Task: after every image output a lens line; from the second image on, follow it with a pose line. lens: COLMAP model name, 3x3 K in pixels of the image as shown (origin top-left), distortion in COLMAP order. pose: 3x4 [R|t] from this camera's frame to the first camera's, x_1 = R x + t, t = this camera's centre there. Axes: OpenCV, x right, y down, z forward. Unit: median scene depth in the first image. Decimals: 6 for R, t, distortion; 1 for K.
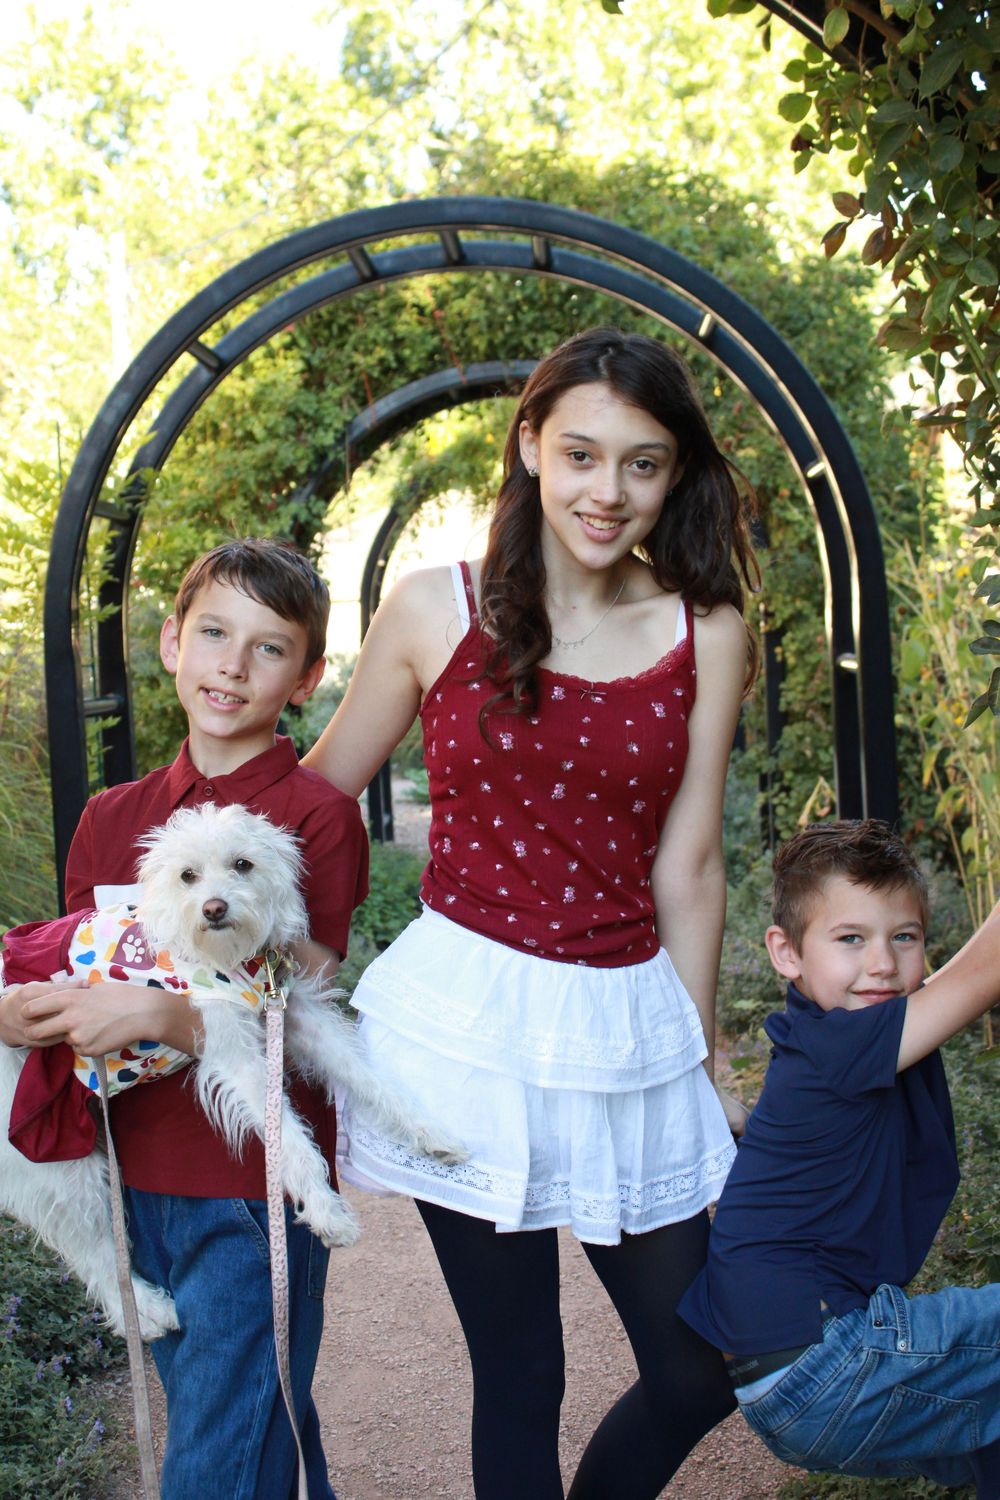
lens RADIAL K [[2248.2, 0, 500.0], [0, 2248.2, 750.0], [0, 0, 1]] dist [-0.016877, -0.146714]
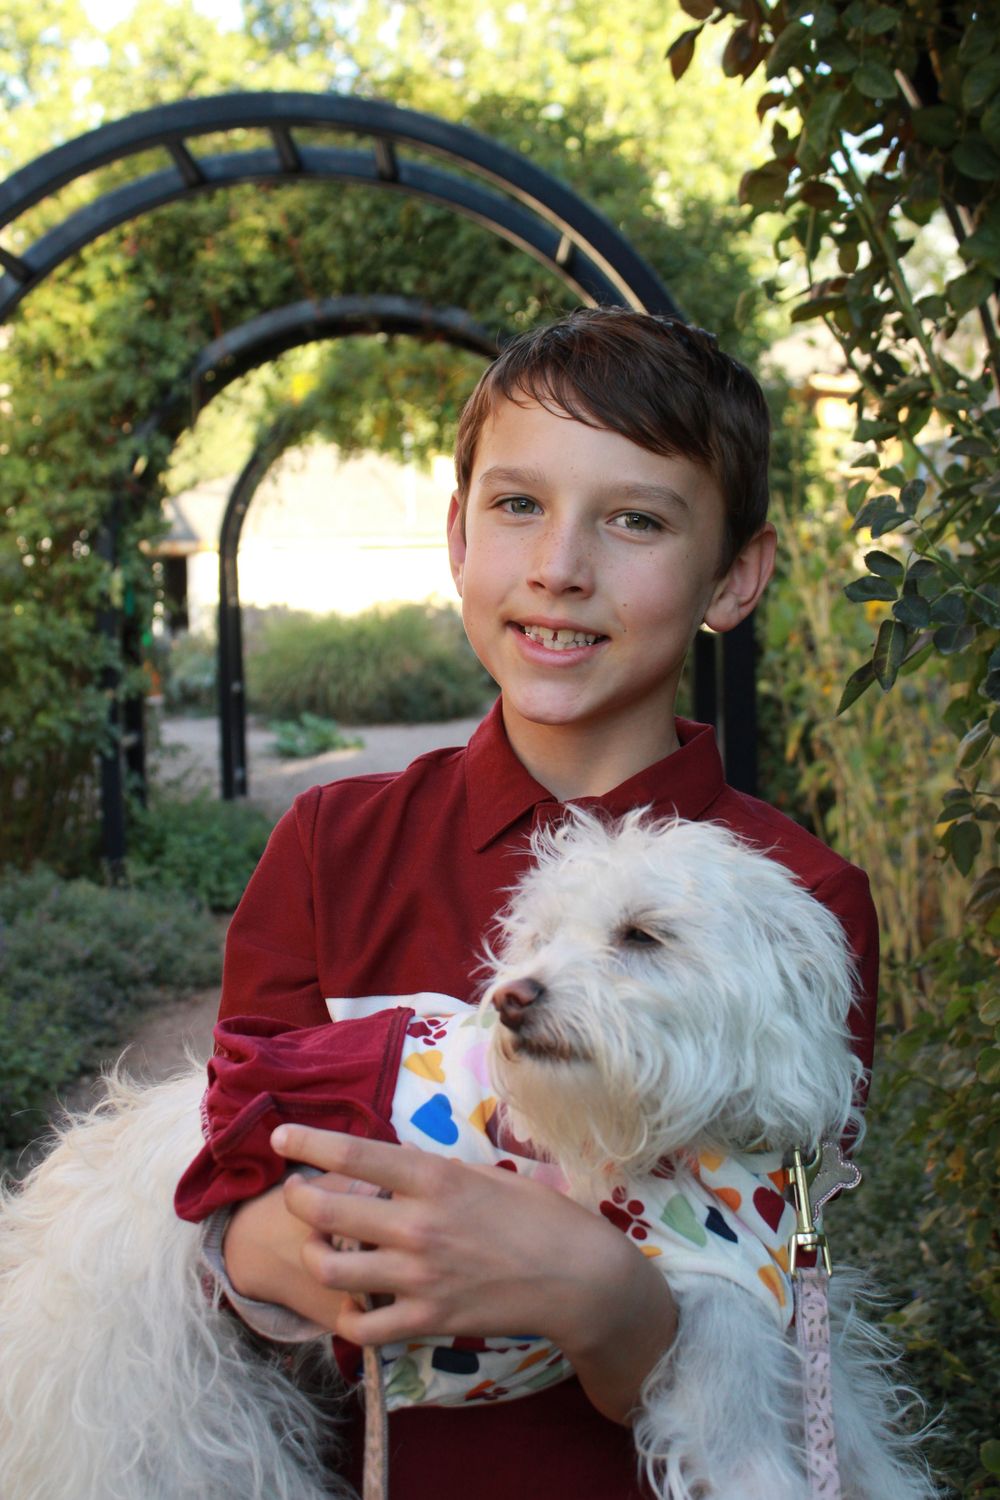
lens RADIAL K [[2038.4, 0, 500.0], [0, 2038.4, 750.0], [0, 0, 1]] dist [0.009084, -0.003884]
pose [[0.998741, 0.026551, 0.042573, 0.028349], [-0.027609, 0.999320, 0.024443, -0.004560], [-0.041895, -0.025587, 0.998794, 0.135421]]
